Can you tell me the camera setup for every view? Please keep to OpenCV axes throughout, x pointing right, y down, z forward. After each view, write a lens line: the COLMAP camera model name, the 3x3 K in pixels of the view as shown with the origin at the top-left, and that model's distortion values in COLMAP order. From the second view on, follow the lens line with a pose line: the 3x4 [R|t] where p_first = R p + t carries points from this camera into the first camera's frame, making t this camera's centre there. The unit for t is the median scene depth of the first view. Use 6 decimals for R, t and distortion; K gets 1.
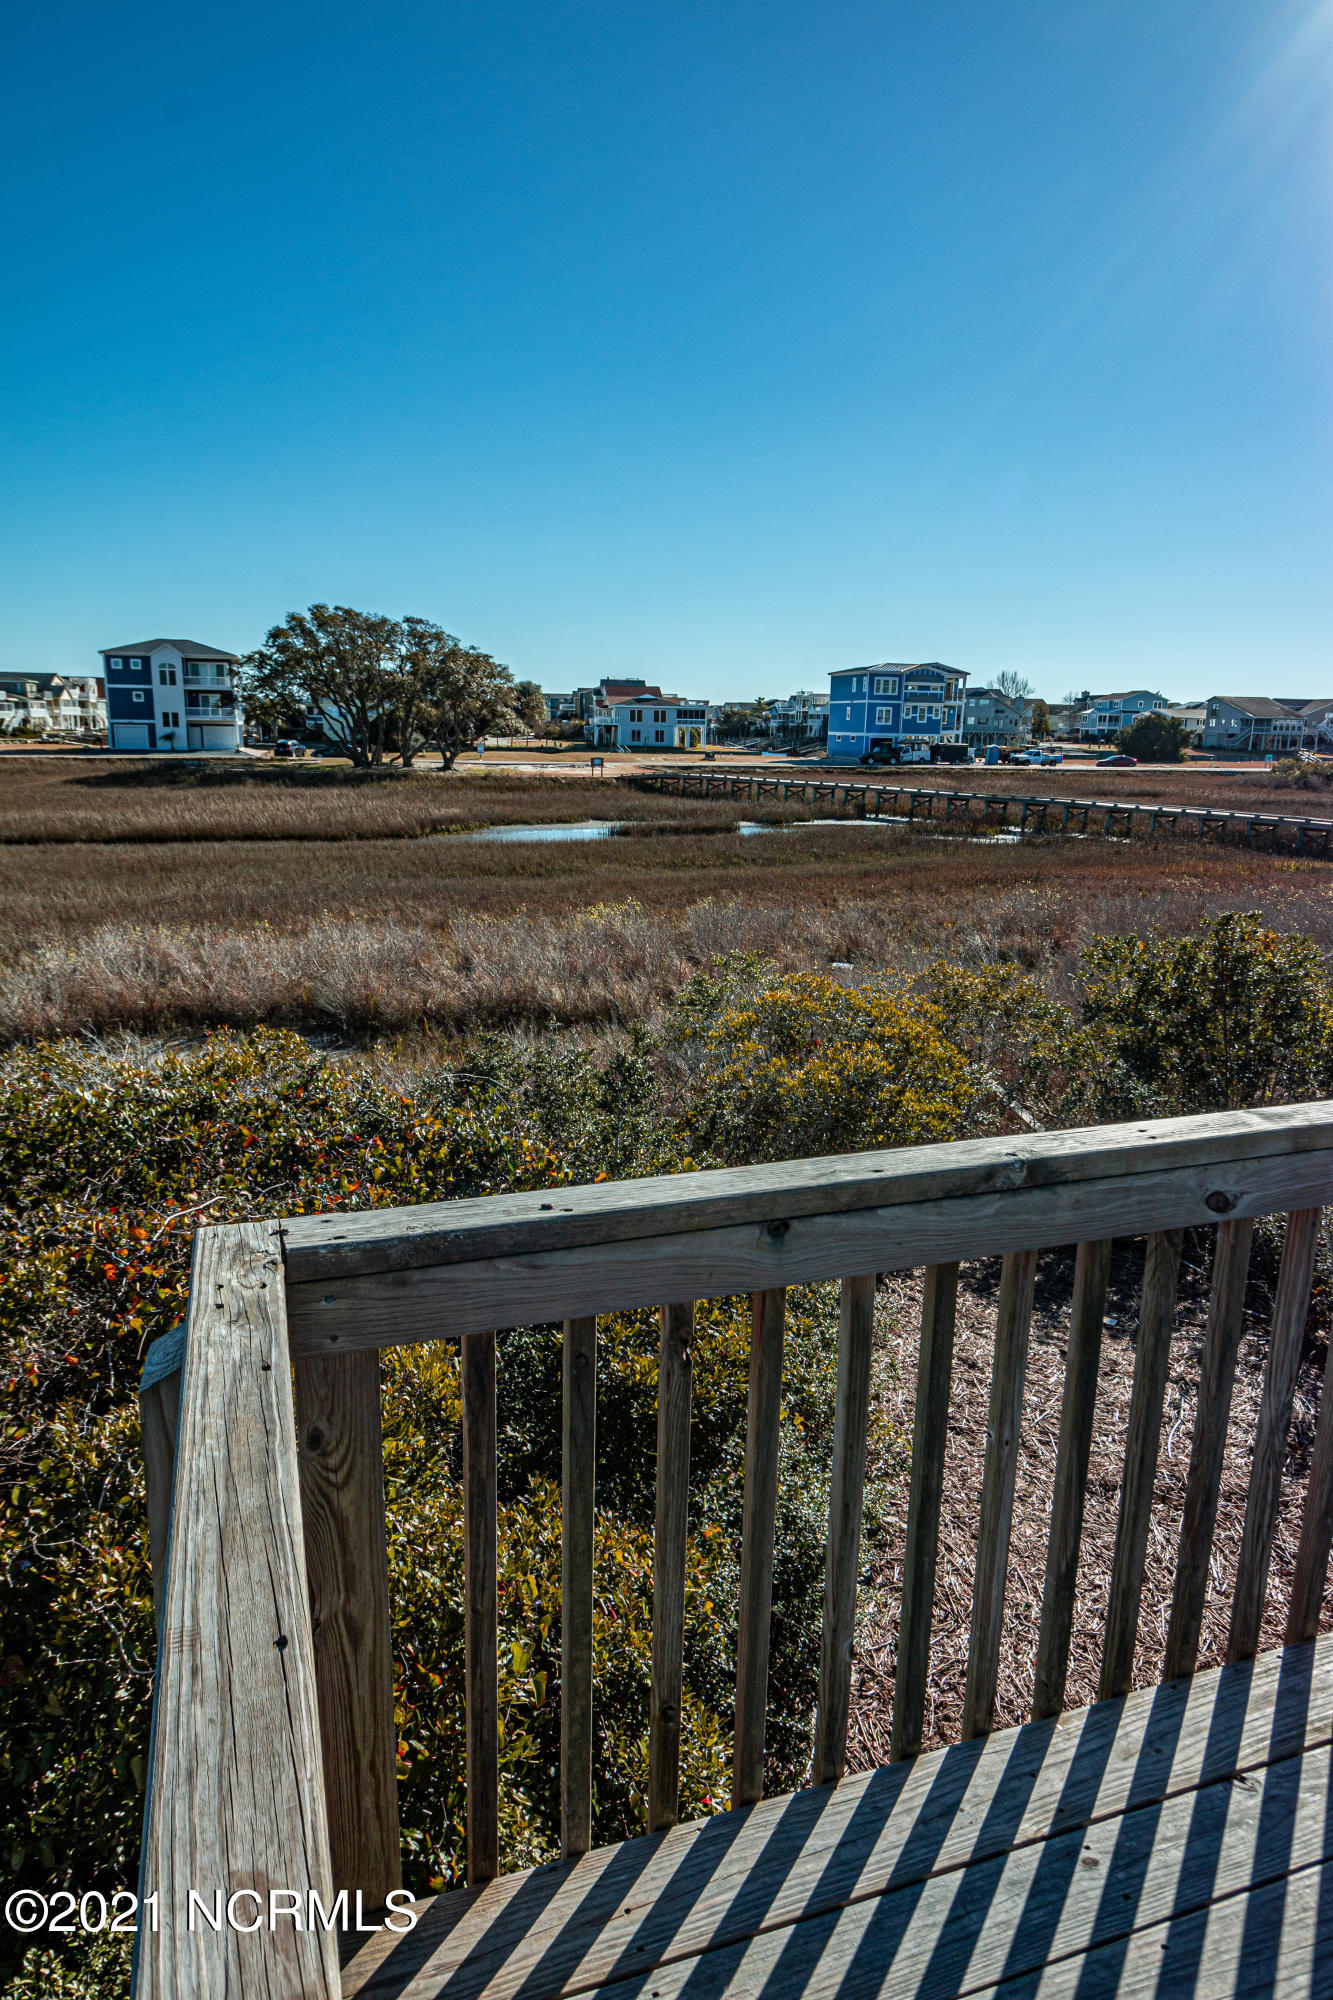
lens RADIAL K [[1227.1, 0, 666.5], [0, 1227.1, 1000.0], [0, 0, 1]] dist [0.004613, 0.000148]
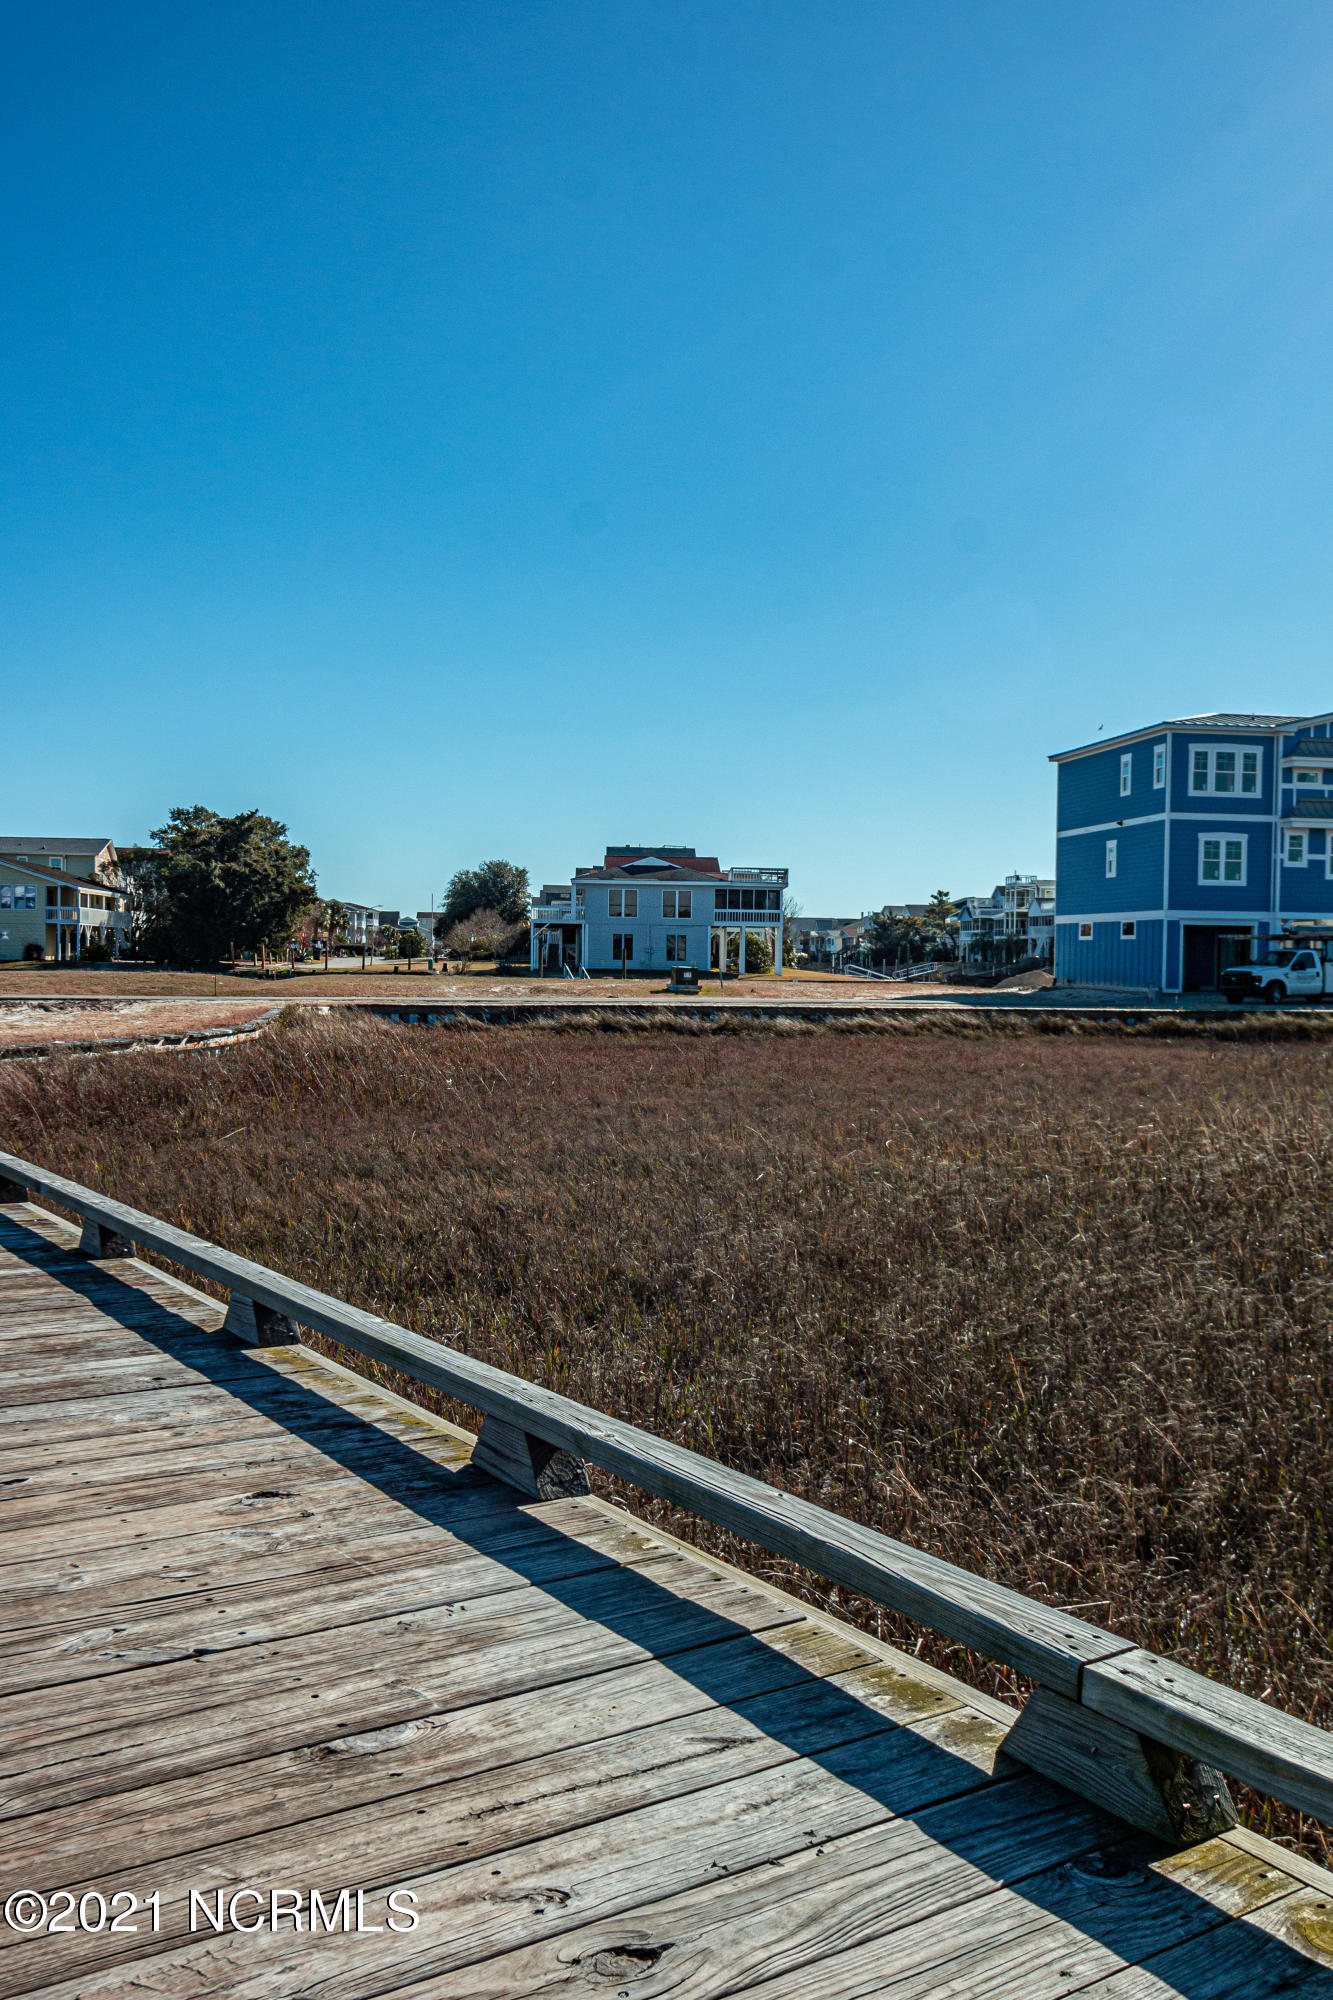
lens RADIAL K [[1709.4, 0, 673.2], [0, 1709.4, 949.8], [0, 0, 1]] dist [0.001456, 0.000957]
pose [[0.994579, -0.003725, -0.103916, 0.057615], [-0.019910, 0.974047, -0.225467, -0.074815], [0.102059, 0.226313, 0.968693, 0.402635]]
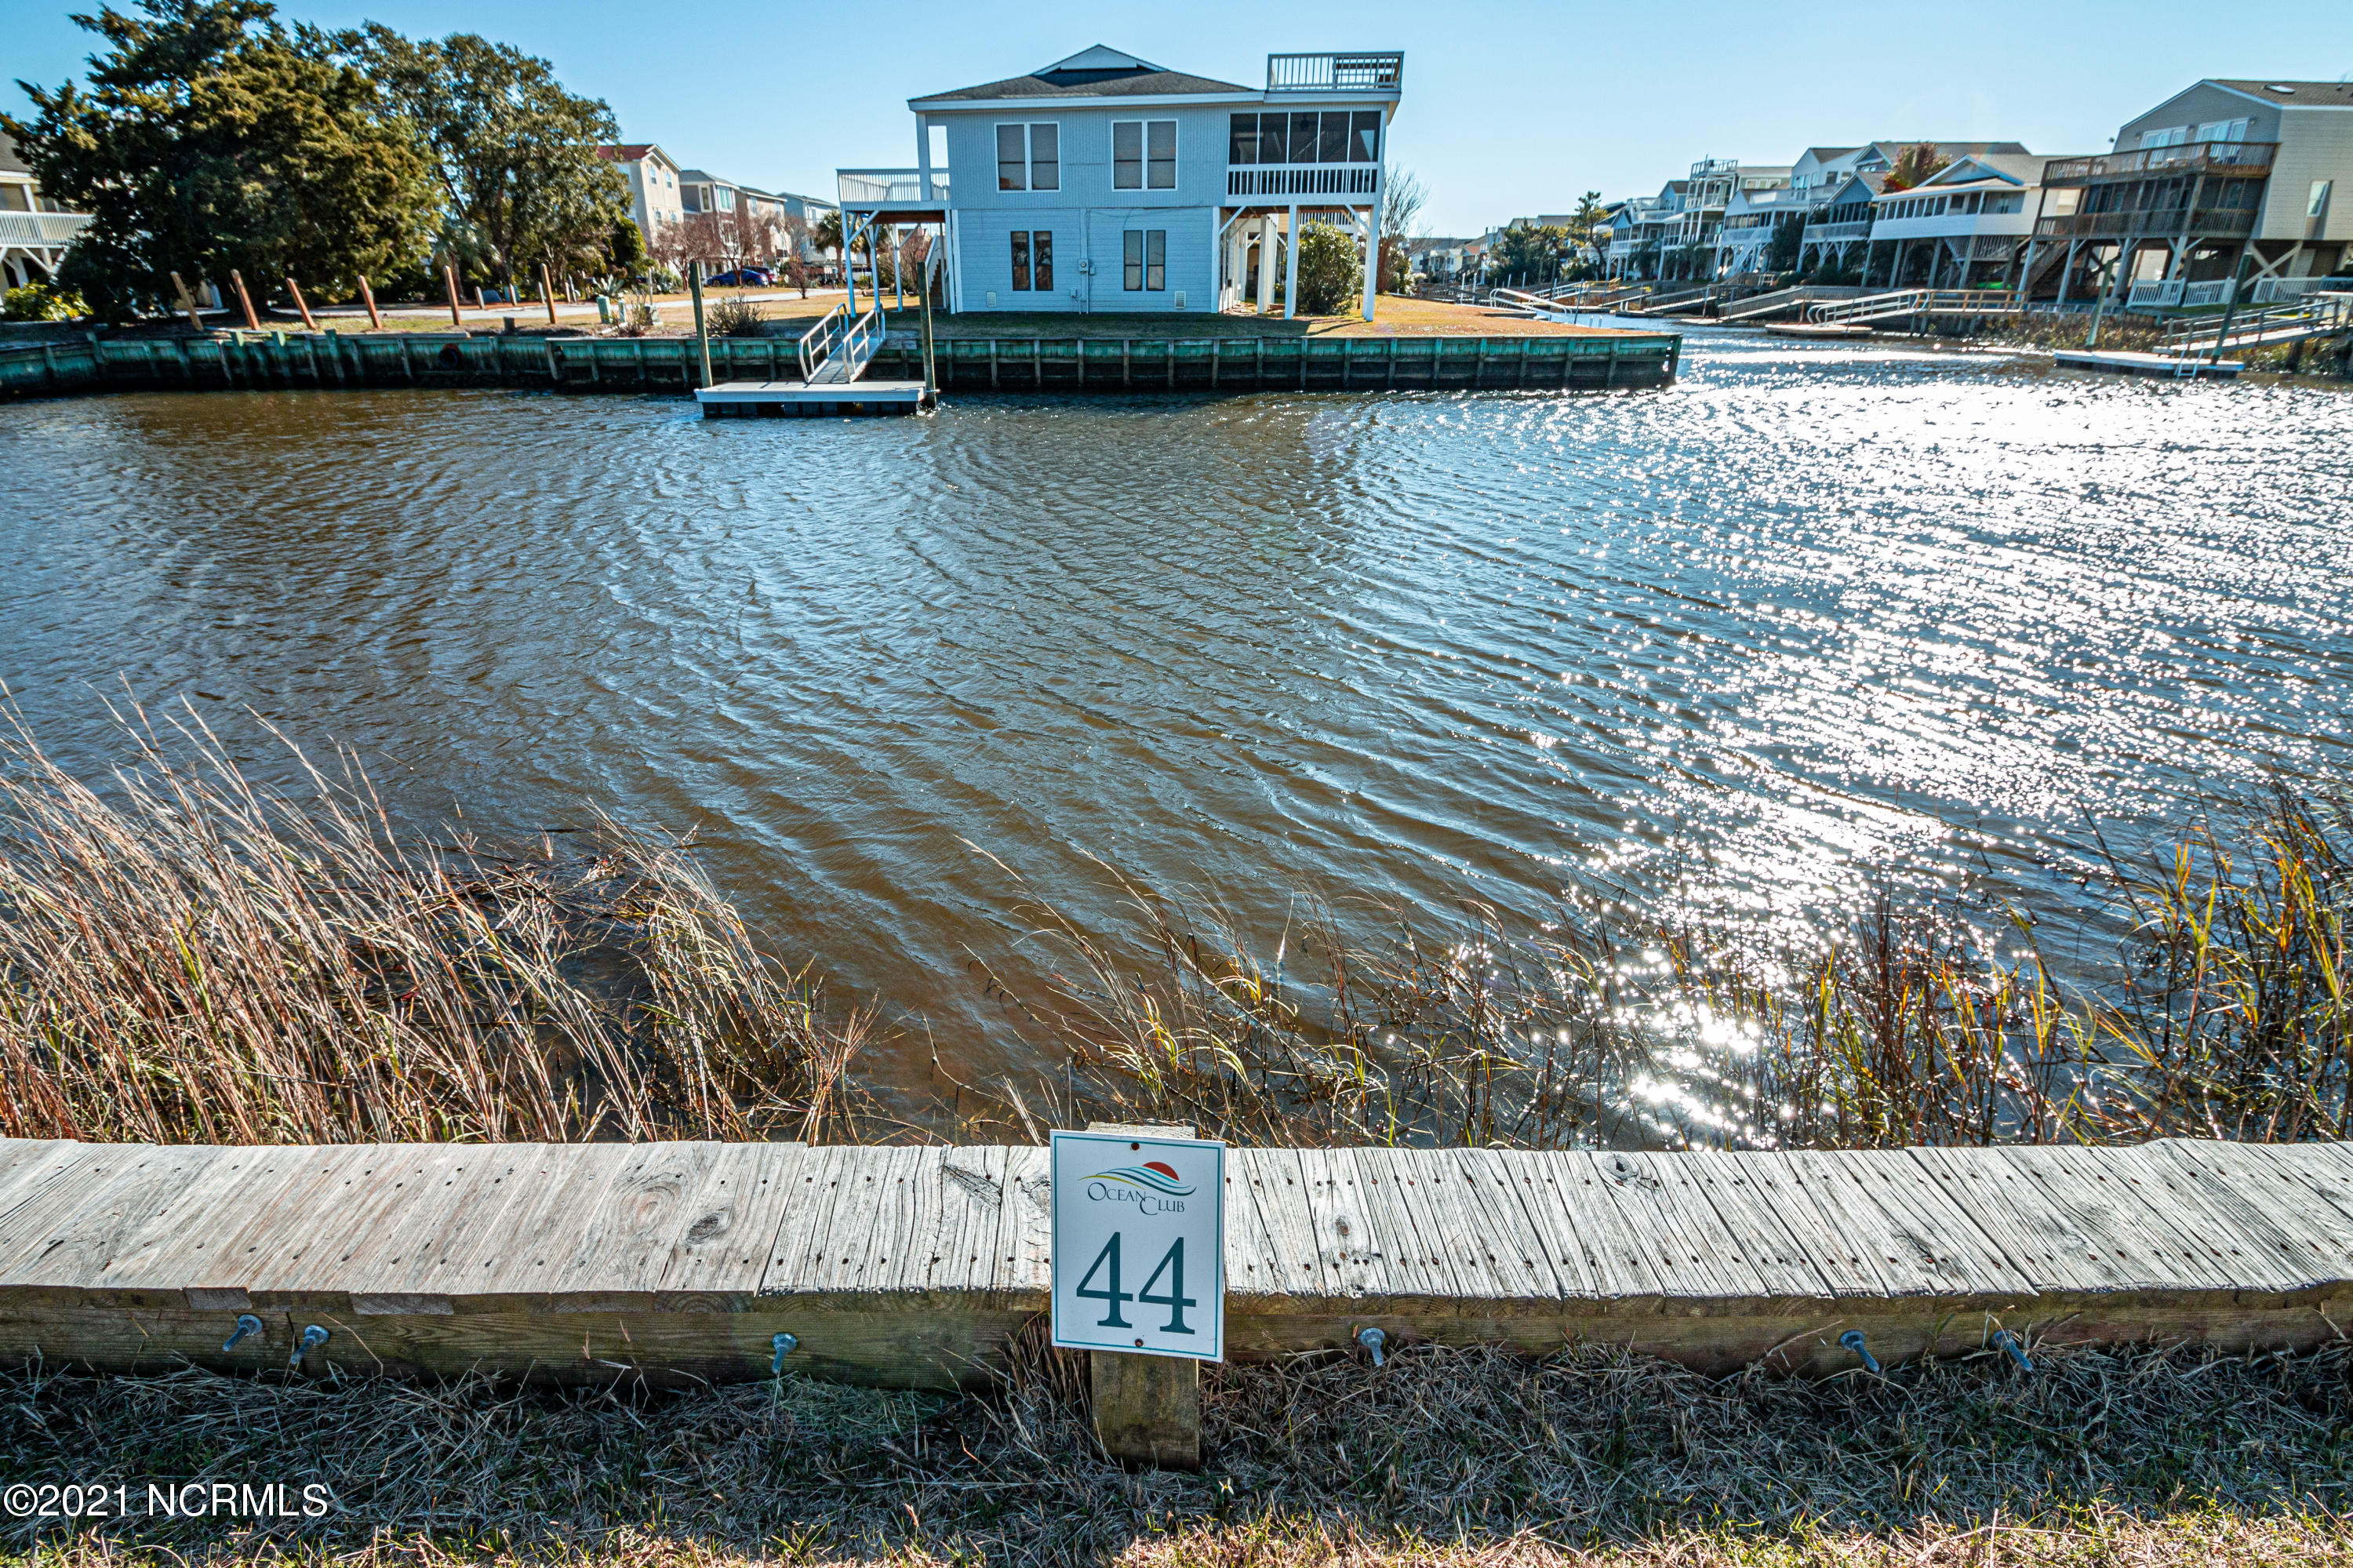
lens RADIAL K [[1079.0, 0, 1127.3], [0, 1079.0, 755.6], [0, 0, 1]] dist [0.001057, -0.007591]
pose [[0.962921, 0.089336, -0.254562, 0.045361], [-0.039564, 0.980141, 0.194315, -0.169291], [0.266866, -0.177039, 0.947333, 0.816952]]
